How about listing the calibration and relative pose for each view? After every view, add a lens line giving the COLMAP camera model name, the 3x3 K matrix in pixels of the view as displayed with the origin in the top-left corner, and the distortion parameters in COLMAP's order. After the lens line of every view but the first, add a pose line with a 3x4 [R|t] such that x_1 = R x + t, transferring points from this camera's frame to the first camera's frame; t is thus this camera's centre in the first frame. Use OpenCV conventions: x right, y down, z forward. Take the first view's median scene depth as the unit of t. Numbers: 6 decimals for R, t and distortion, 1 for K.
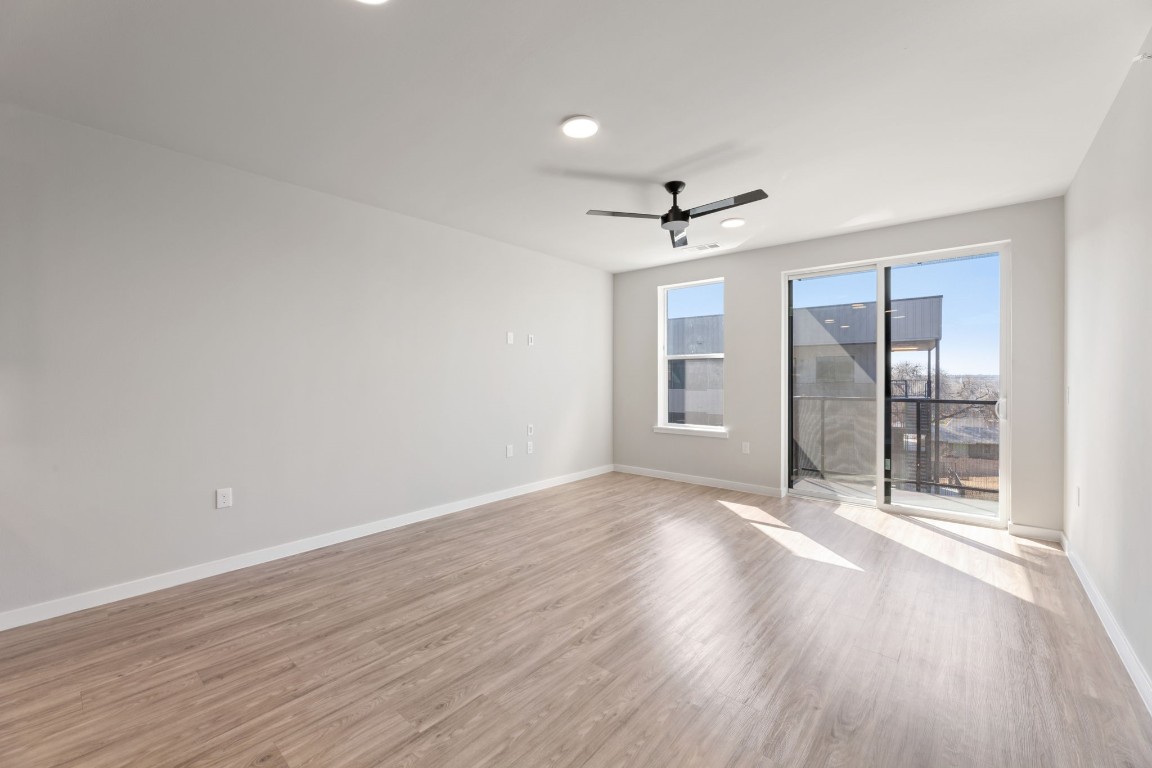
lens RADIAL K [[457.9, 0, 580.0], [0, 457.9, 383.3], [0, 0, 1]] dist [0.000810, -0.000109]
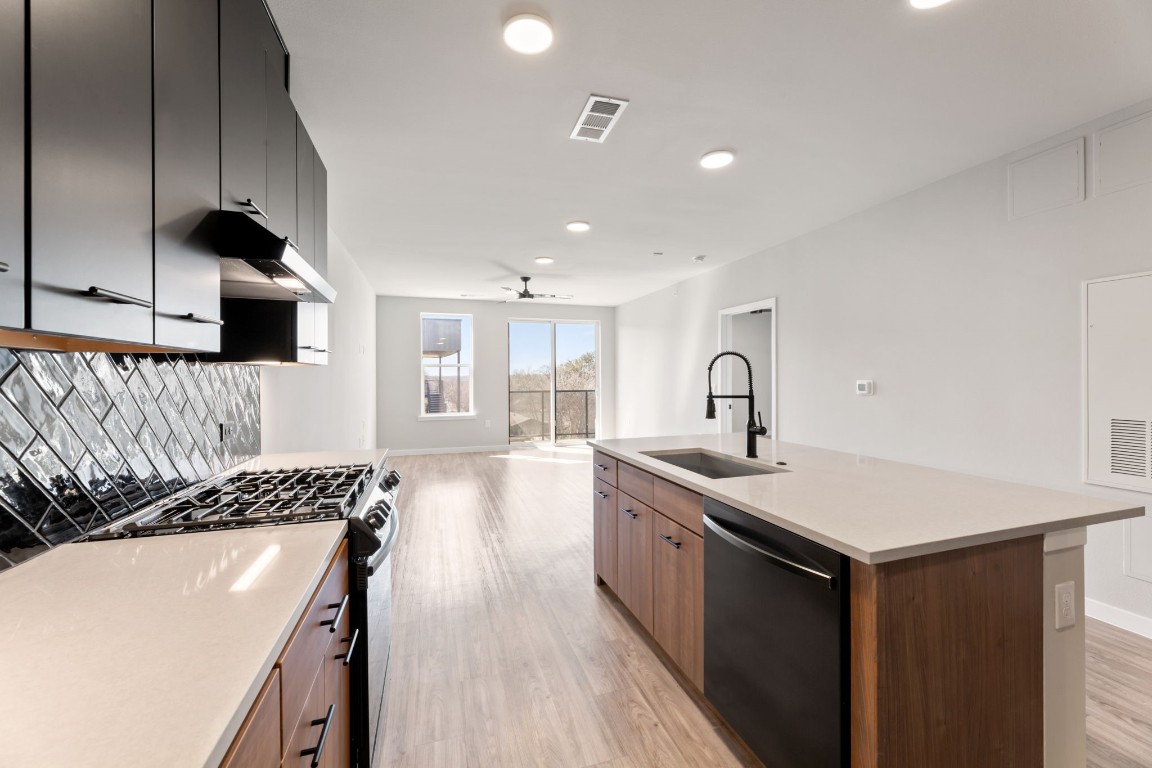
lens RADIAL K [[458.8, 0, 569.7], [0, 458.8, 378.3], [0, 0, 1]] dist [0.000927, 0.000056]
pose [[0.539422, -0.005531, 0.842017, -0.885095], [0.015491, 0.999874, -0.003356, -0.007429], [-0.841893, 0.014854, 0.539440, -0.113052]]
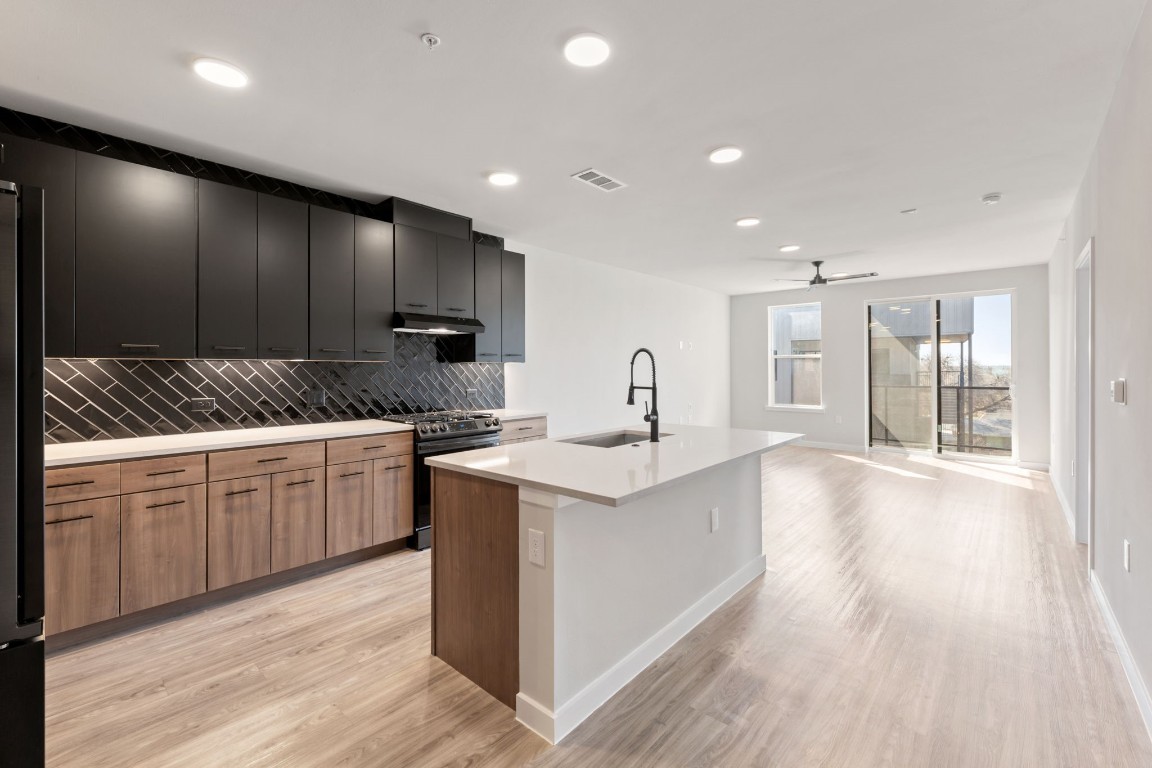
lens RADIAL K [[478.7, 0, 578.2], [0, 478.7, 367.0], [0, 0, 1]] dist [0.000212, 0.000039]
pose [[0.999729, -0.001568, -0.023228, -0.458713], [0.001186, 0.999864, -0.016479, -0.002755], [0.023250, 0.016447, 0.999594, -0.580670]]
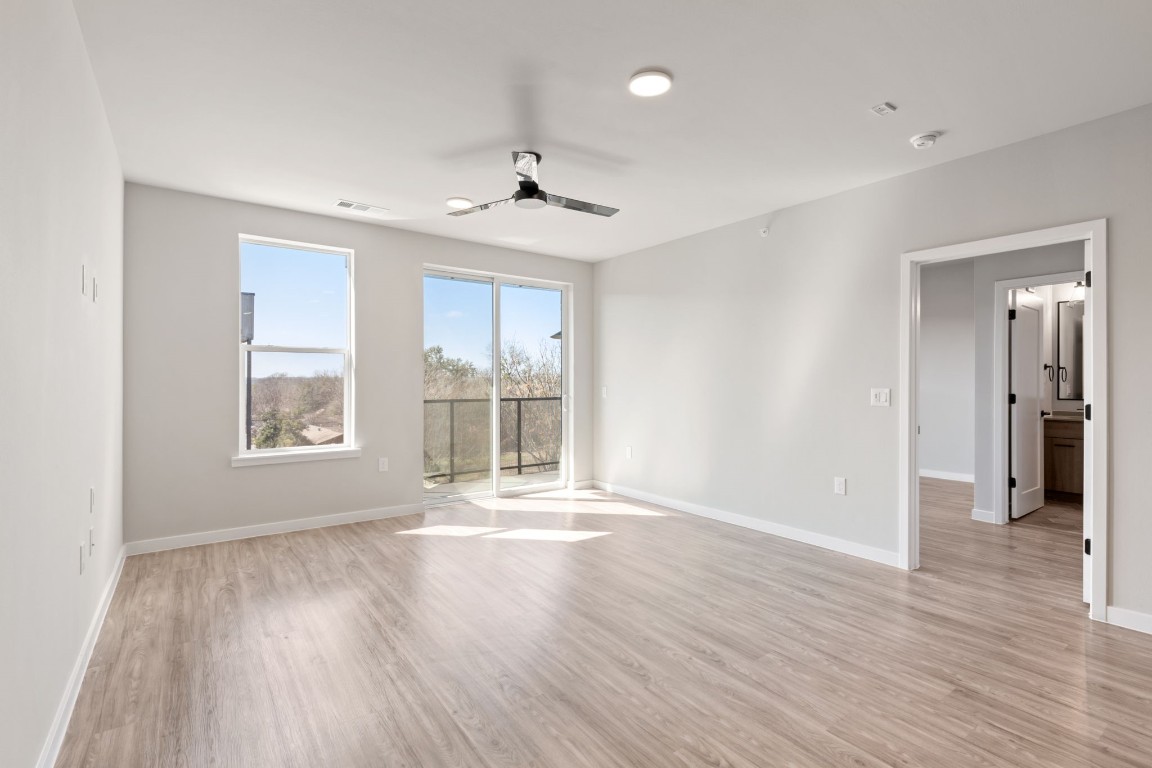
lens RADIAL K [[531.0, 0, 568.8], [0, 531.0, 382.5], [0, 0, 1]] dist [0.000781, 0.000010]
pose [[0.236719, -0.000610, 0.971578, -0.518664], [0.008505, 0.999963, -0.001444, -0.002230], [-0.971541, 0.008605, 0.236716, 0.478223]]
